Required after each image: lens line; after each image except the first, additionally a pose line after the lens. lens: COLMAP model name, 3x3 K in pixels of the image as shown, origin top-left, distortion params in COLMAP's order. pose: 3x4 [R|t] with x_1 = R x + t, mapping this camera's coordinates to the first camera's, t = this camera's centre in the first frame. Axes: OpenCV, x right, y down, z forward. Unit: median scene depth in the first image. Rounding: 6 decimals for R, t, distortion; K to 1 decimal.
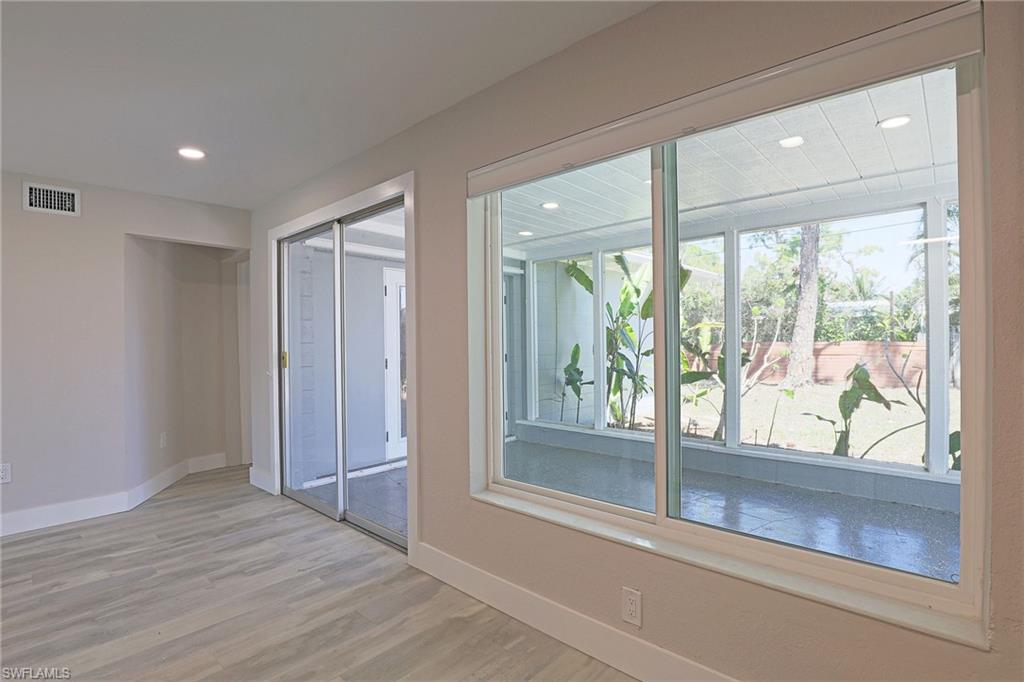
lens RADIAL K [[493.5, 0, 510.9], [0, 493.5, 342.8], [0, 0, 1]] dist [-0.036228, 0.003238]
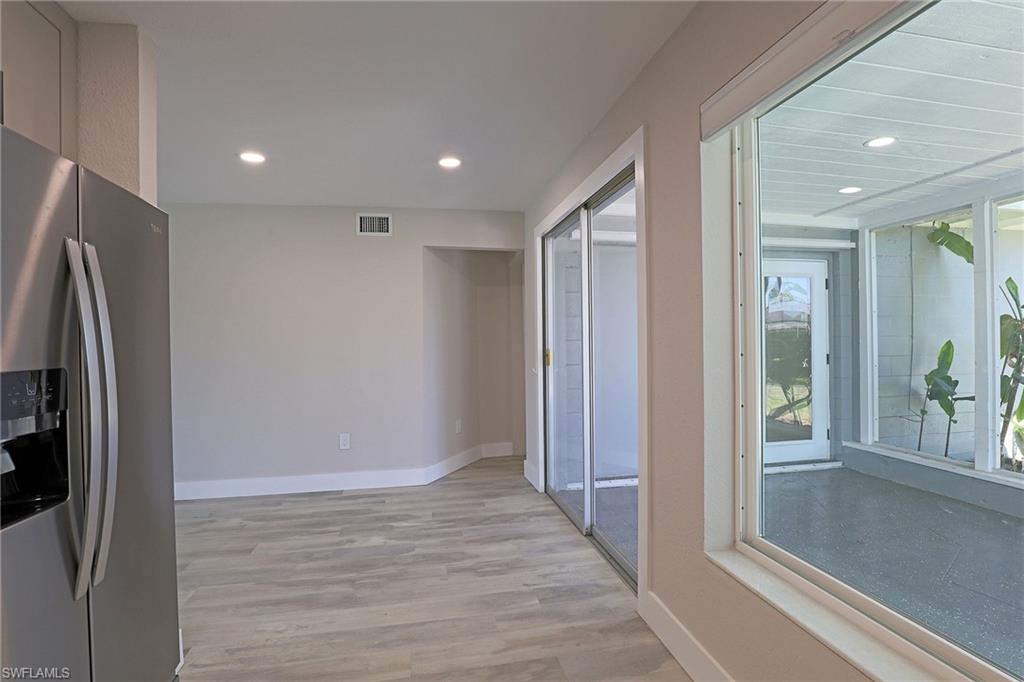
lens RADIAL K [[493.5, 0, 511.7], [0, 493.5, 344.3], [0, 0, 1]] dist [-0.036228, 0.003238]
pose [[0.805653, 0.005149, -0.592365, 0.078283], [0.001742, 0.999937, 0.011061, -0.003337], [0.592385, -0.009943, 0.805594, 0.179317]]
